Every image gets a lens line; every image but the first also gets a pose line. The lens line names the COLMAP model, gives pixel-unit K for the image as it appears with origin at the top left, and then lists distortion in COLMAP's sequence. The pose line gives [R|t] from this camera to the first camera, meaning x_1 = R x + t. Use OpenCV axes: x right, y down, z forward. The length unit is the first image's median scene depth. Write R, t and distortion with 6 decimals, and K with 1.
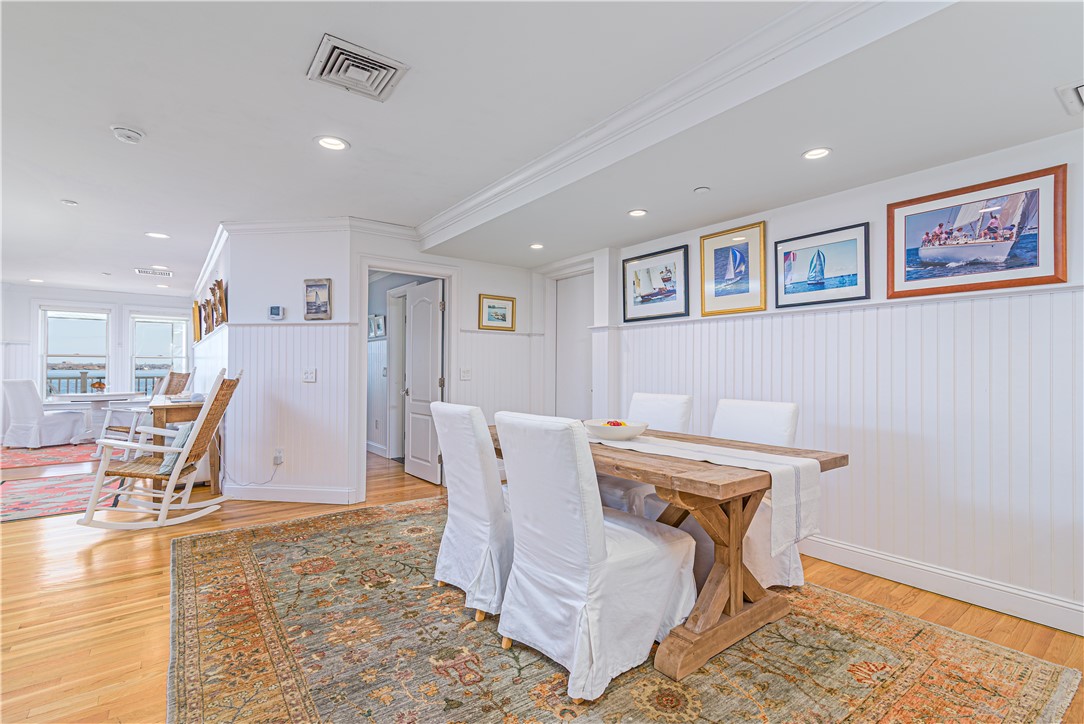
lens RADIAL K [[489.9, 0, 546.7], [0, 489.9, 371.5], [0, 0, 1]] dist [0.017851, -0.002581]
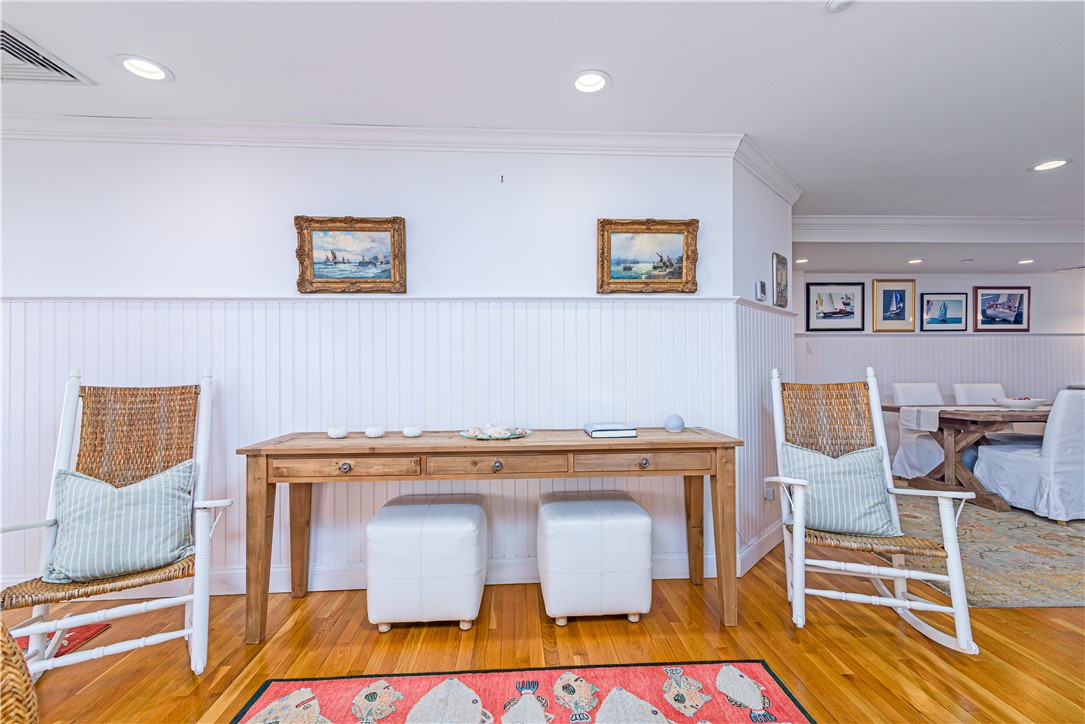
lens RADIAL K [[490.3, 0, 544.5], [0, 490.3, 365.6], [0, 0, 1]] dist [0.017851, -0.002581]
pose [[0.561102, -0.000033, 0.827747, -1.421191], [0.013789, 0.999862, -0.009308, -0.008085], [-0.827632, 0.016636, 0.561025, 0.926168]]
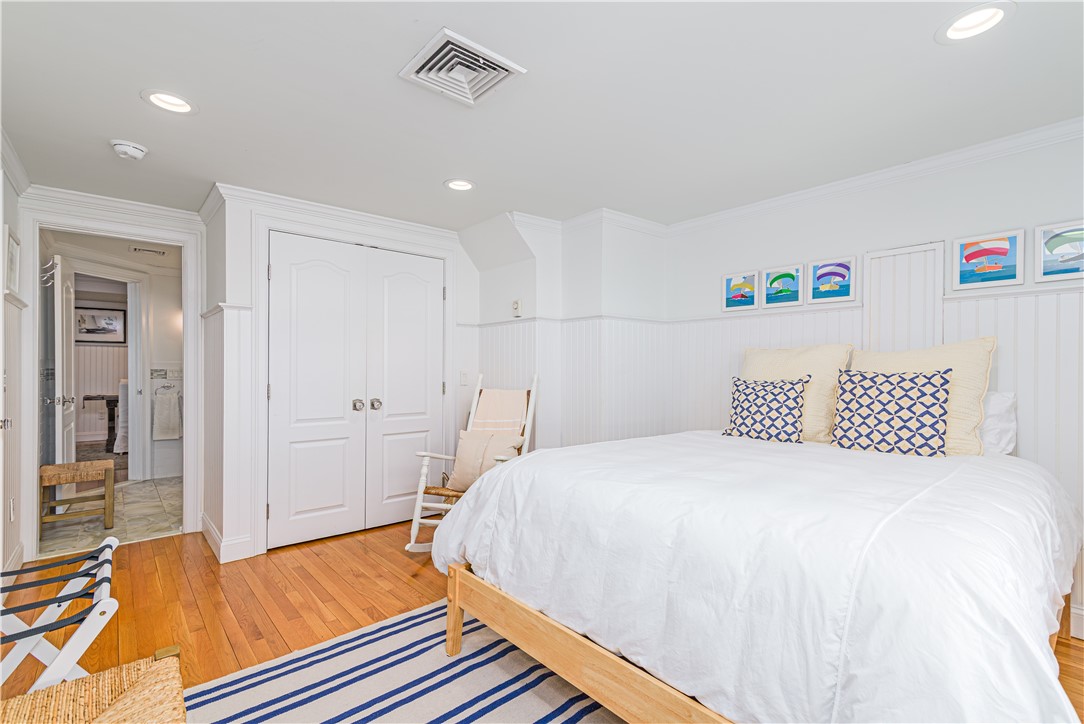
lens RADIAL K [[489.9, 0, 538.6], [0, 489.9, 371.7], [0, 0, 1]] dist [0.017851, -0.002581]
pose [[-0.048806, -0.004690, 0.998797, -1.871473], [-0.000931, 0.999989, 0.004650, -0.002226], [-0.998808, -0.000703, -0.048810, -0.657713]]
